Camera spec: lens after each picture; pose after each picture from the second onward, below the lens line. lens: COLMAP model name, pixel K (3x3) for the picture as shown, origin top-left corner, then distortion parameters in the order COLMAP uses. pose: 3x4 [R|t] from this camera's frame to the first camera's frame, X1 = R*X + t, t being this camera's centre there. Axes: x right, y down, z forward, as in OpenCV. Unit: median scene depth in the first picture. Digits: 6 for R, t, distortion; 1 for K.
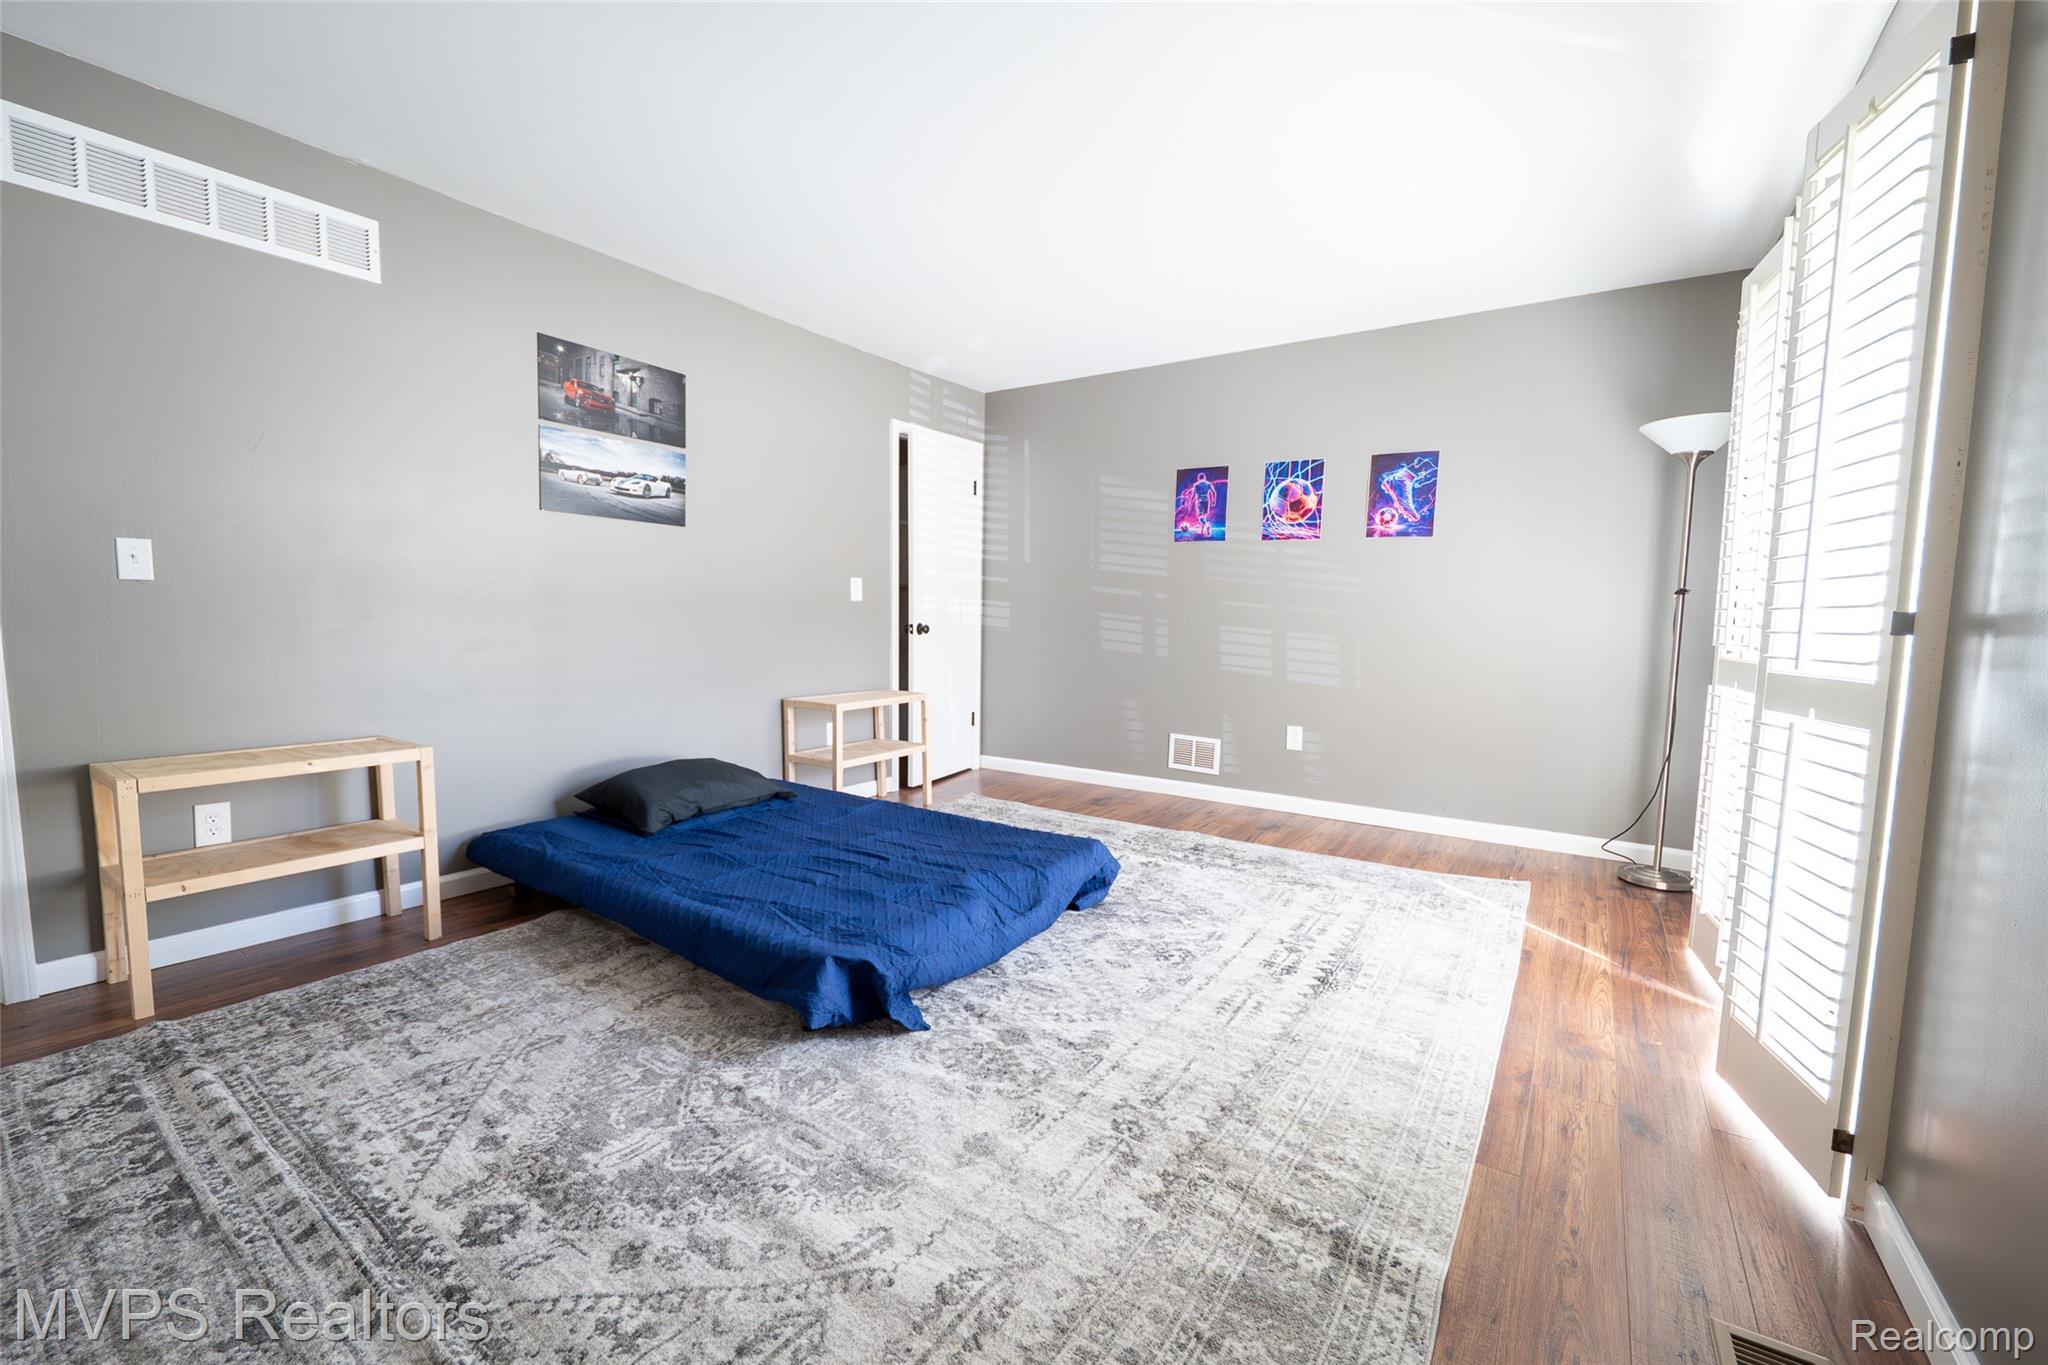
lens RADIAL K [[831.9, 0, 1024.0], [0, 831.9, 682.5], [0, 0, 1]] dist [-0.015506, 0.000878]
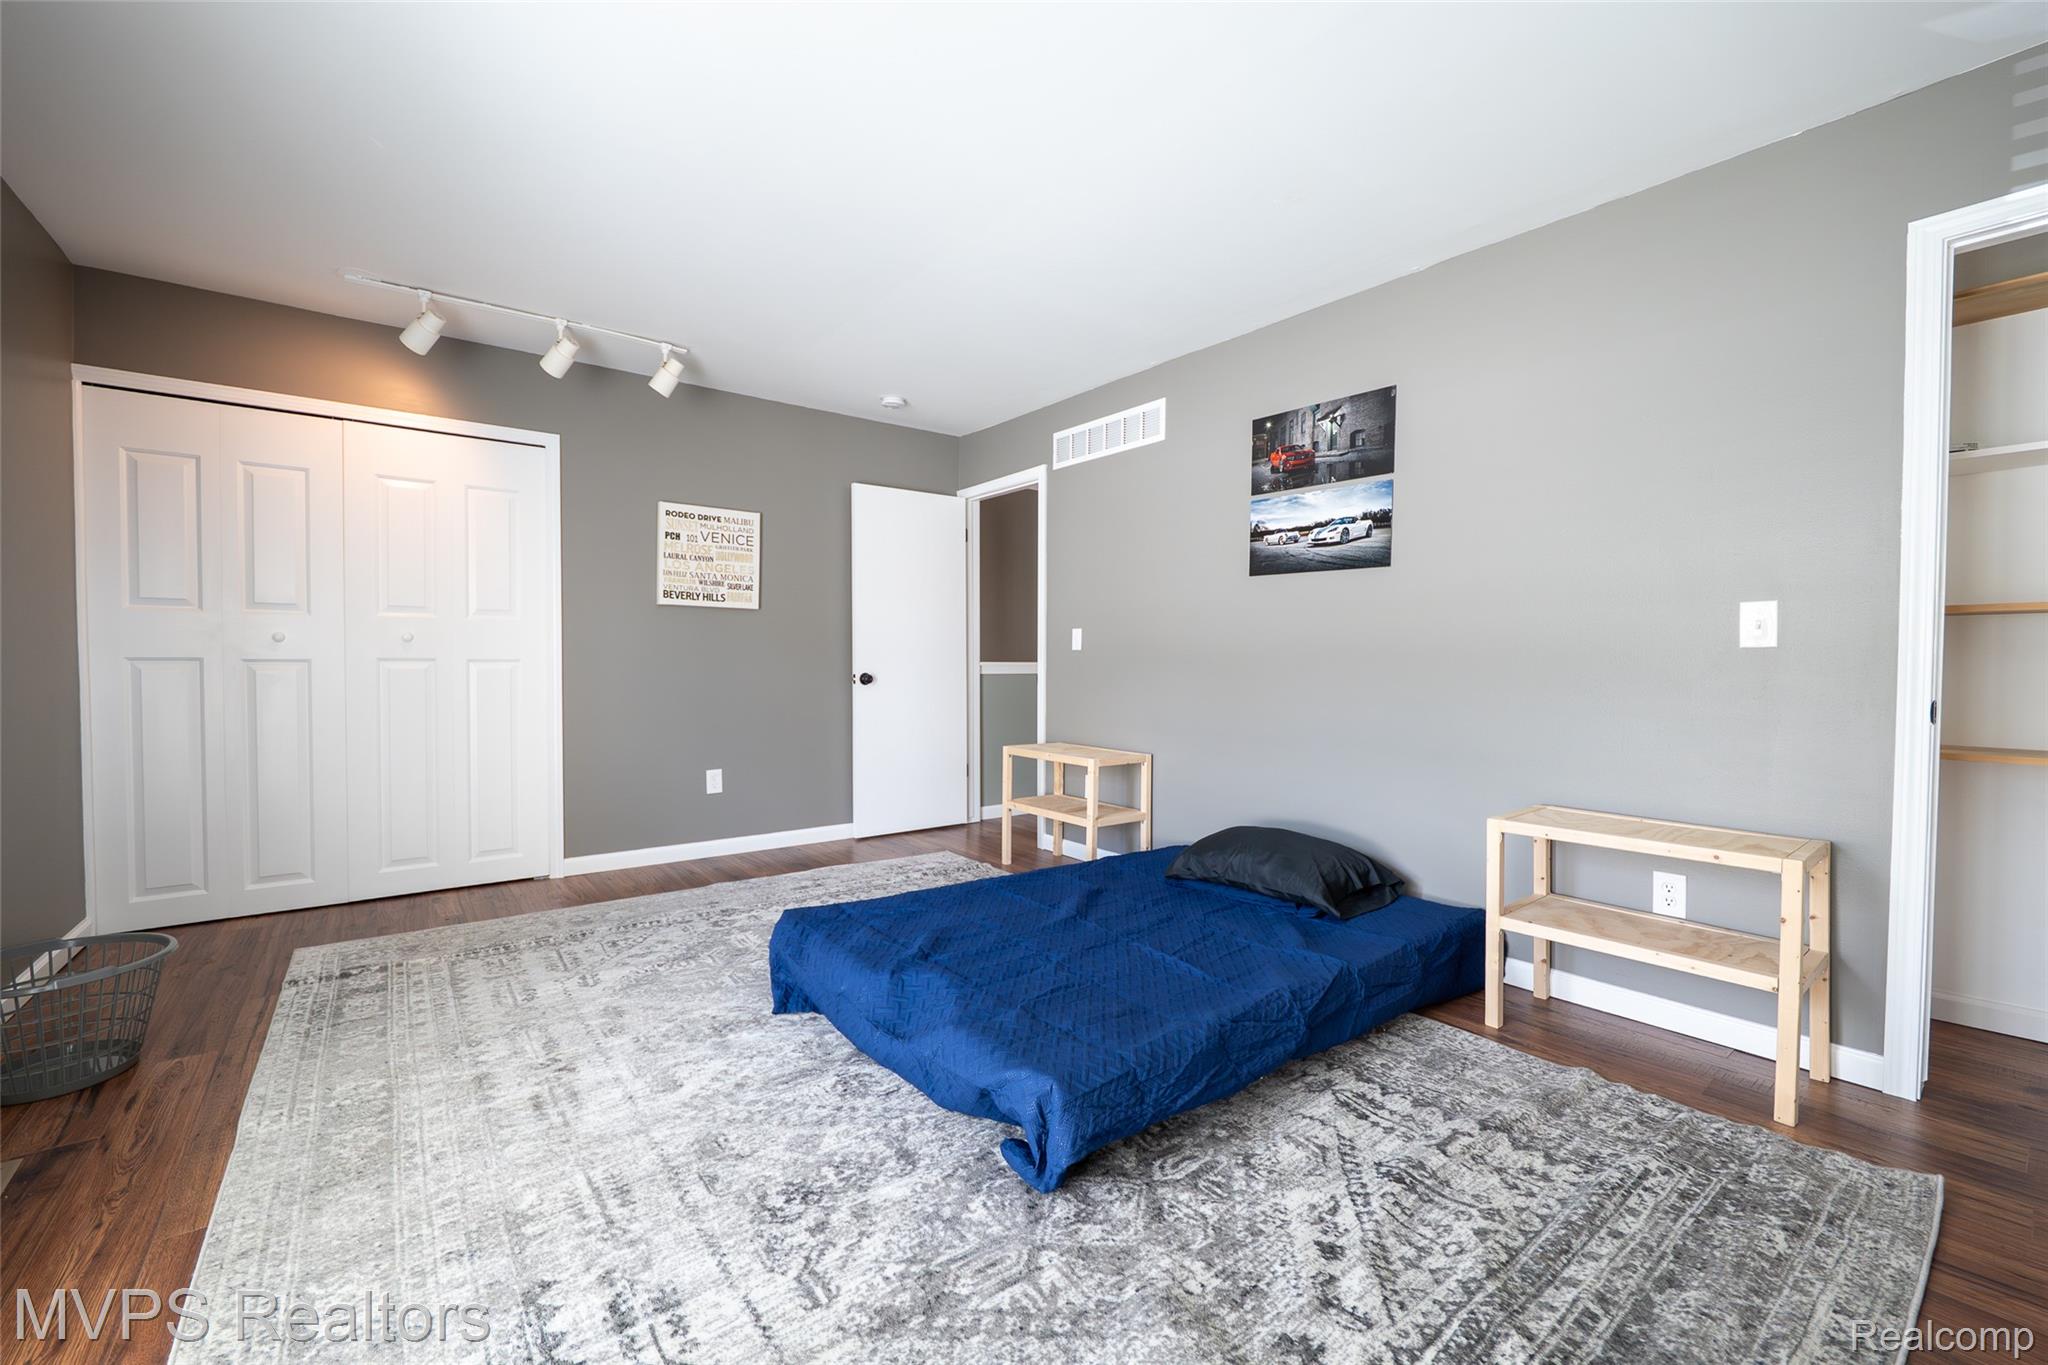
lens RADIAL K [[831.9, 0, 1024.0], [0, 831.9, 682.5], [0, 0, 1]] dist [-0.015506, 0.000878]
pose [[-0.307424, 0.010432, -0.951515, 0.541130], [-0.089279, 0.995213, 0.039756, -0.078677], [0.947375, 0.097172, -0.305021, 1.000378]]
